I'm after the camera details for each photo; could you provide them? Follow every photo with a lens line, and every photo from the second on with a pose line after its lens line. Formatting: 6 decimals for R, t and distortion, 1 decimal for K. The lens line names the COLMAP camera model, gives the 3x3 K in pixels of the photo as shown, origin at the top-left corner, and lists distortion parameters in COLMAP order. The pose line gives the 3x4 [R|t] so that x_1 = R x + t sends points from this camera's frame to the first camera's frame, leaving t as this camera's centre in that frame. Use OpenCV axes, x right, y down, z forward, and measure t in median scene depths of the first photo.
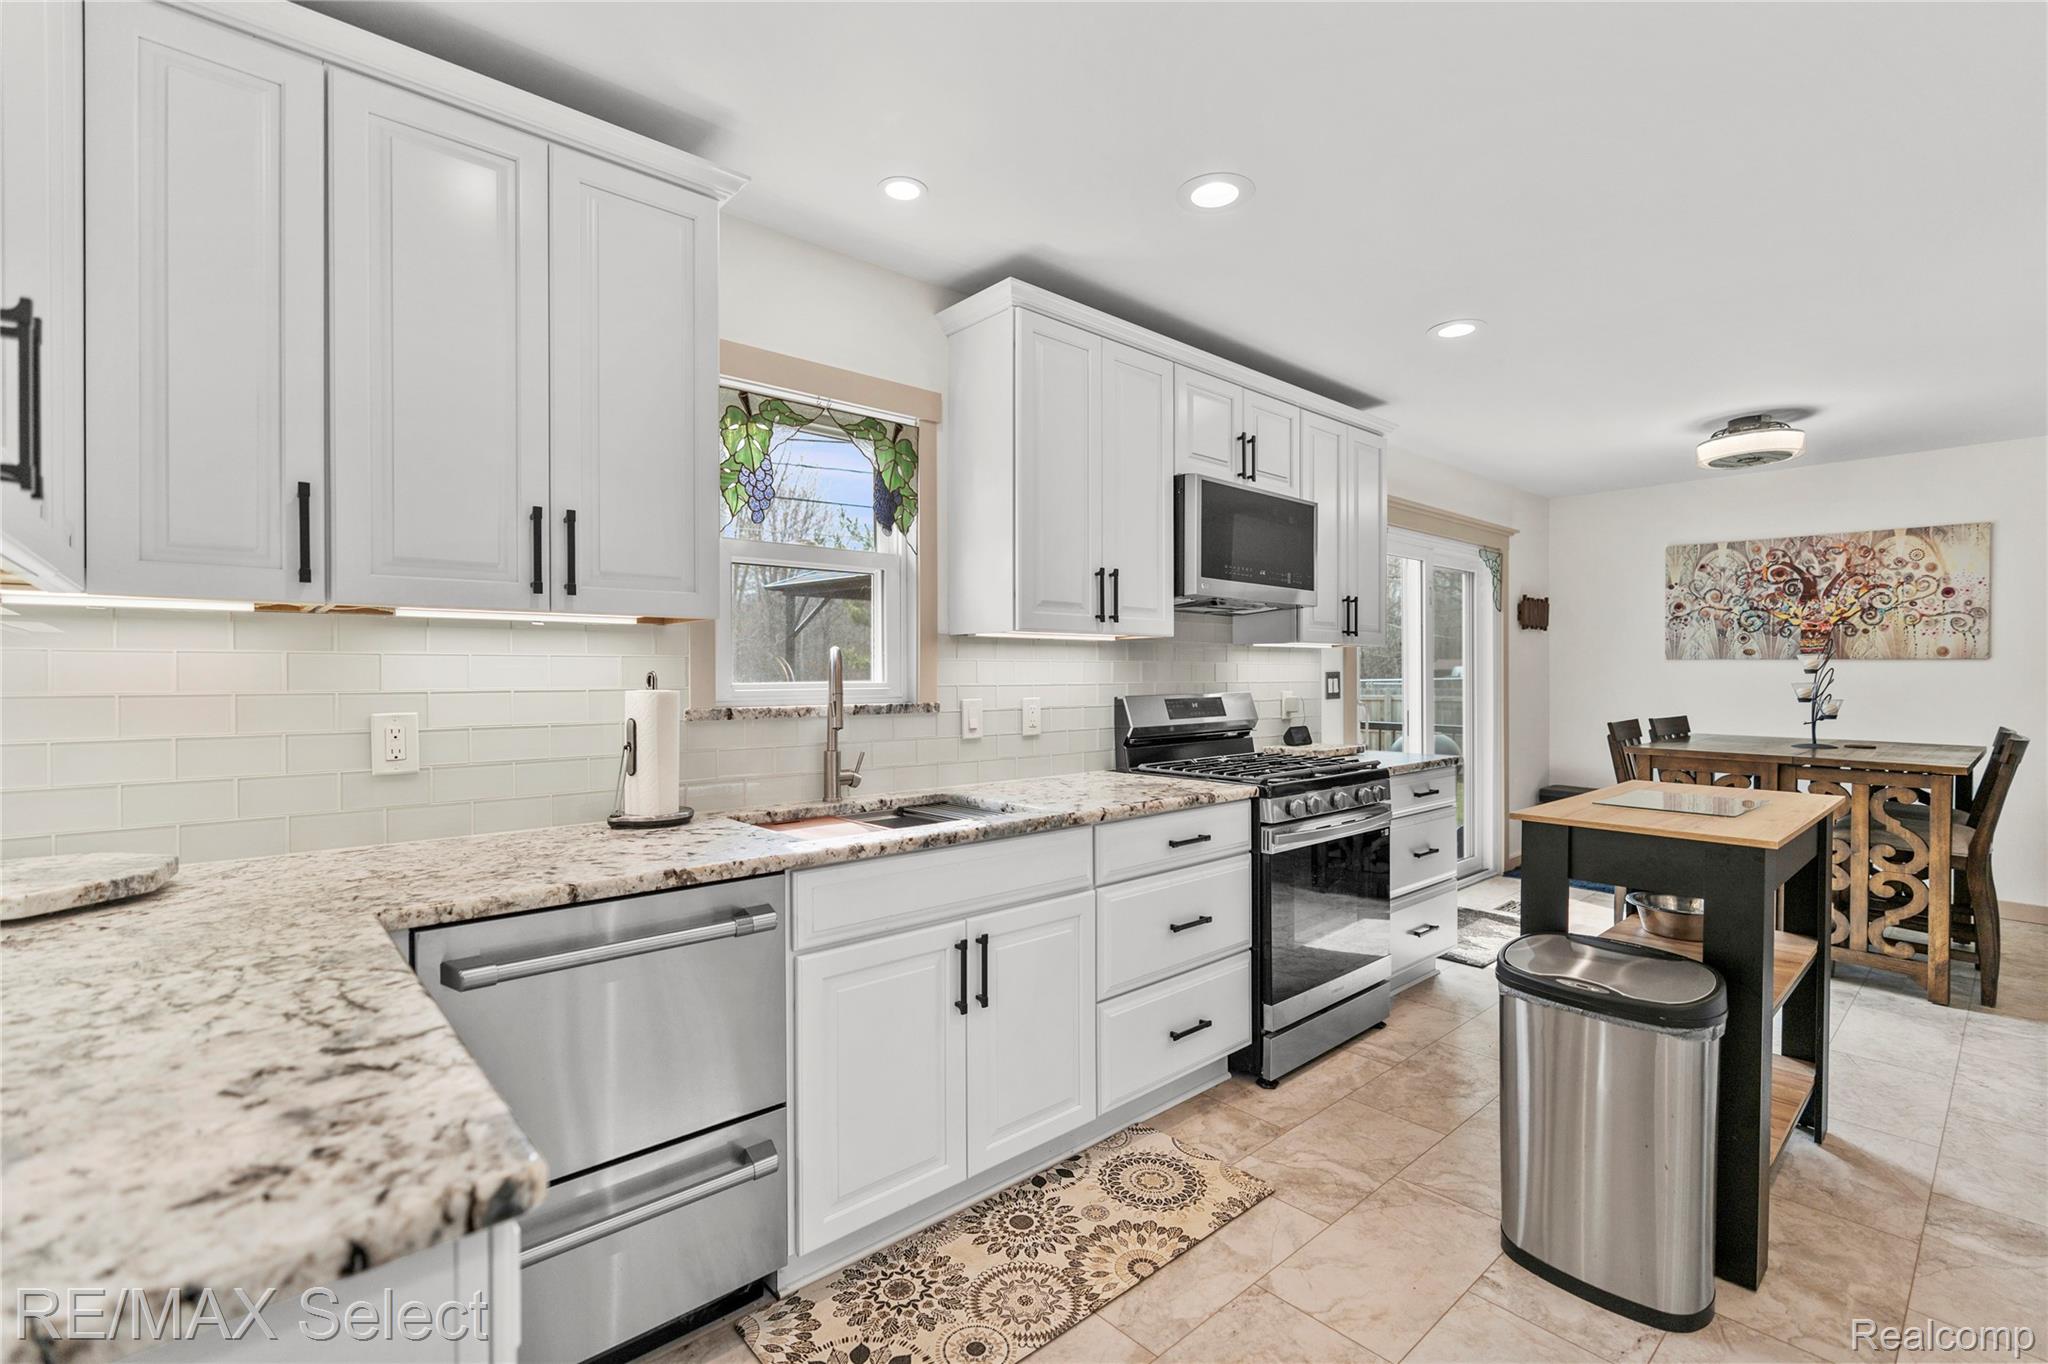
lens RADIAL K [[917.8, 0, 1033.5], [0, 917.8, 683.3], [0, 0, 1]] dist [-0.014423, 0.007246]
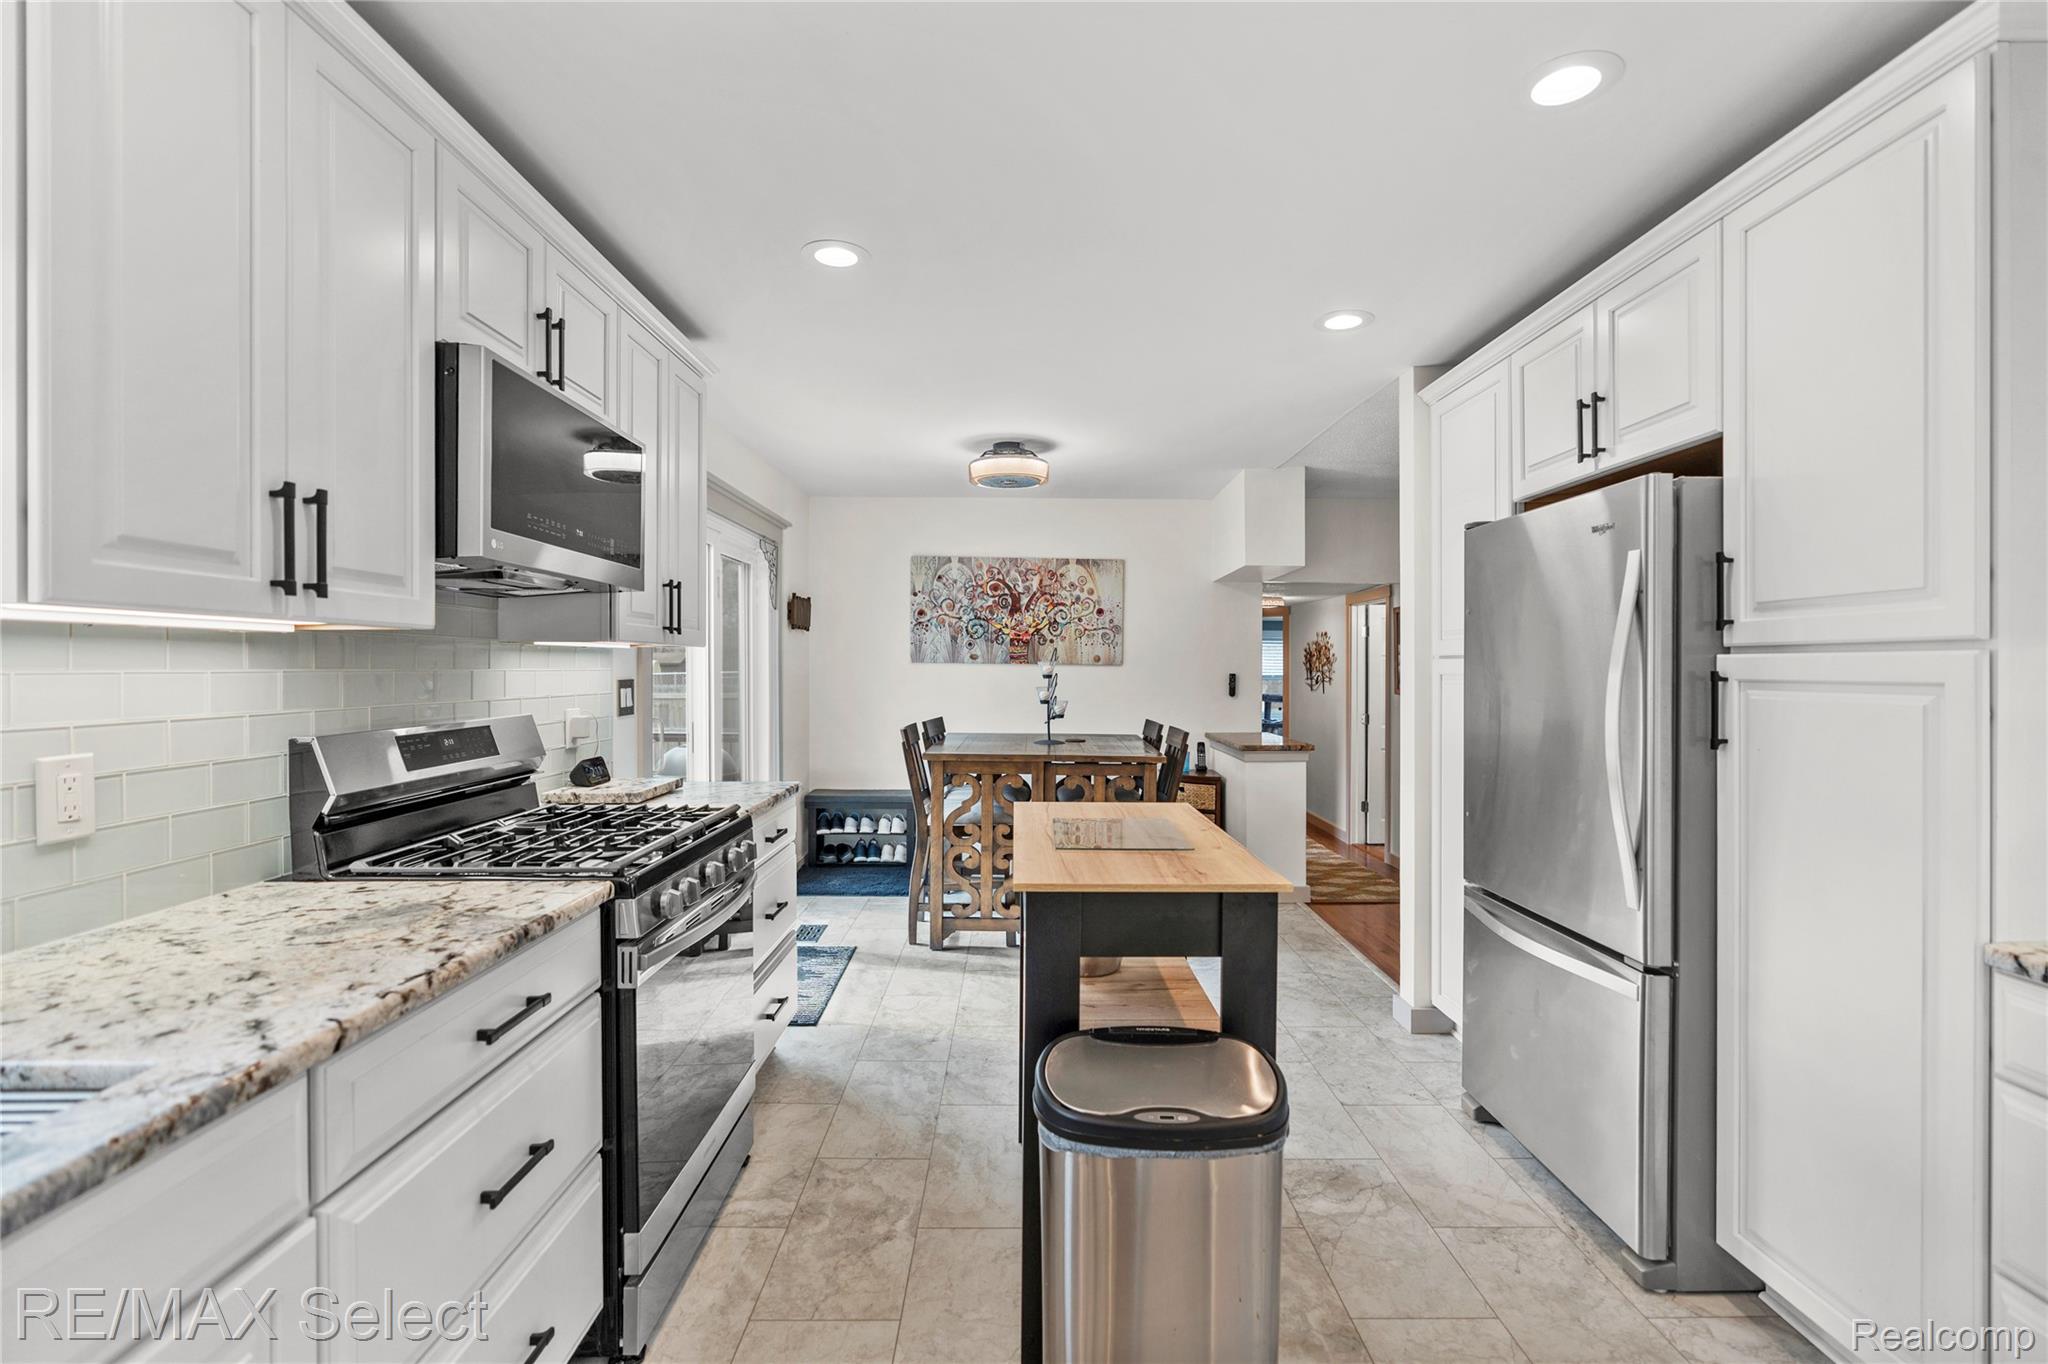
lens RADIAL K [[920.0, 0, 1032.5], [0, 920.0, 672.7], [0, 0, 1]] dist [-0.010597, 0.006585]
pose [[0.660996, -0.000923, 0.750388, -0.021480], [0.003603, 0.999992, -0.001944, -0.018228], [-0.750380, 0.003989, 0.660994, 0.299052]]
